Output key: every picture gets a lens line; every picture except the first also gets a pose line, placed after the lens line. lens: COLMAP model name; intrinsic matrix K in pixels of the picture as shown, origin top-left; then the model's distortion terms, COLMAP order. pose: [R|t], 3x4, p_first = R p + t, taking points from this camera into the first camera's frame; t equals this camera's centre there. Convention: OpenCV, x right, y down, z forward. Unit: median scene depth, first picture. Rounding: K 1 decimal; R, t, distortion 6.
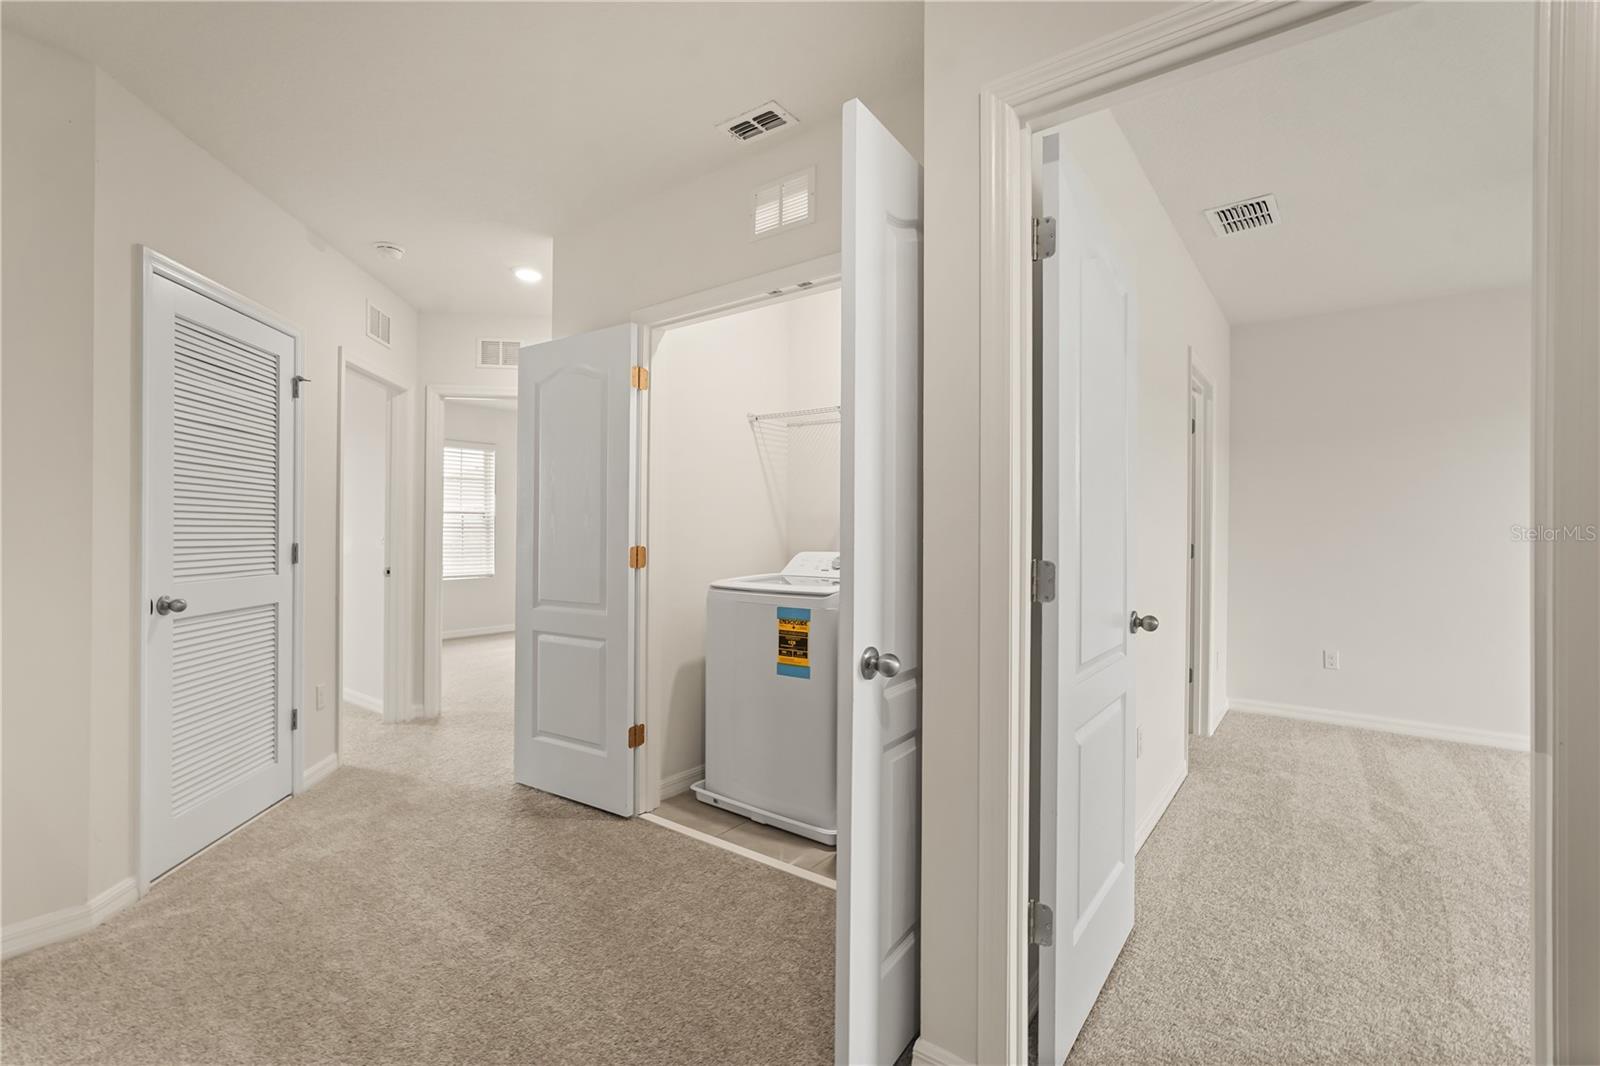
lens RADIAL K [[715.4, 0, 792.0], [0, 715.4, 528.1], [0, 0, 1]] dist [-0.001399, 0.000138]
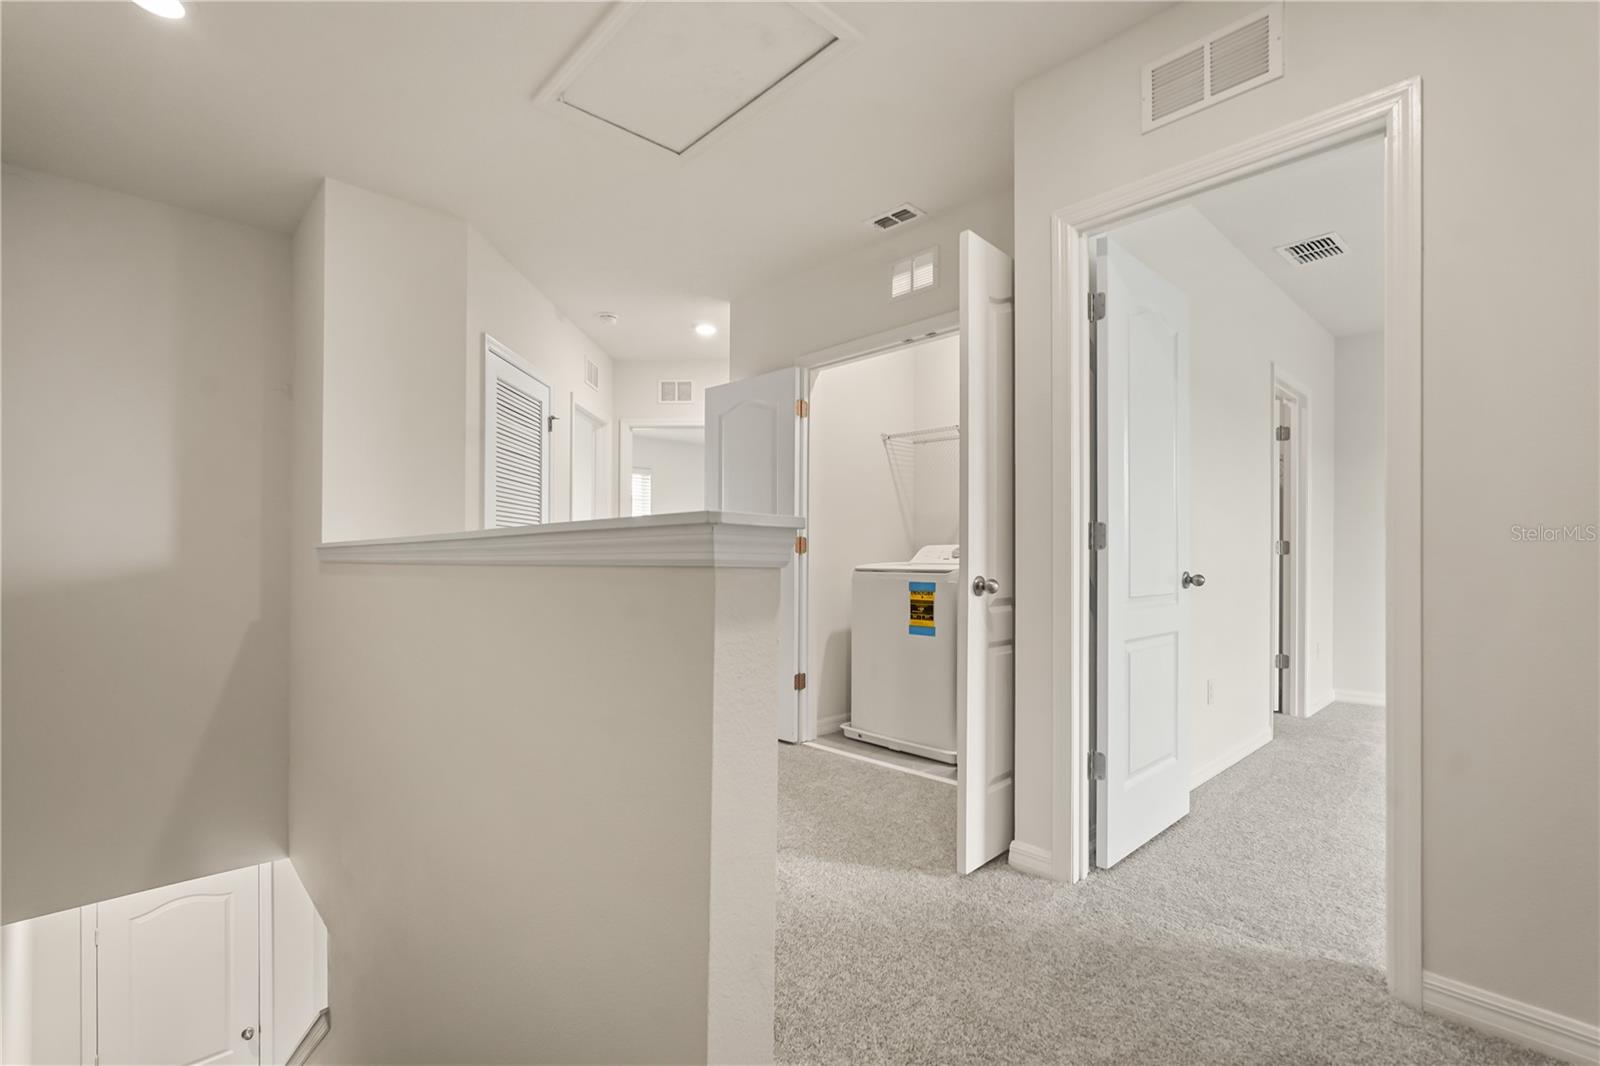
lens RADIAL K [[708.8, 0, 794.4], [0, 708.8, 550.2], [0, 0, 1]] dist [-0.001324, 0.000863]
pose [[0.987280, -0.004124, -0.158939, -0.021302], [0.003940, 0.999991, -0.001476, 0.054072], [0.158943, 0.000831, 0.987287, -0.295379]]
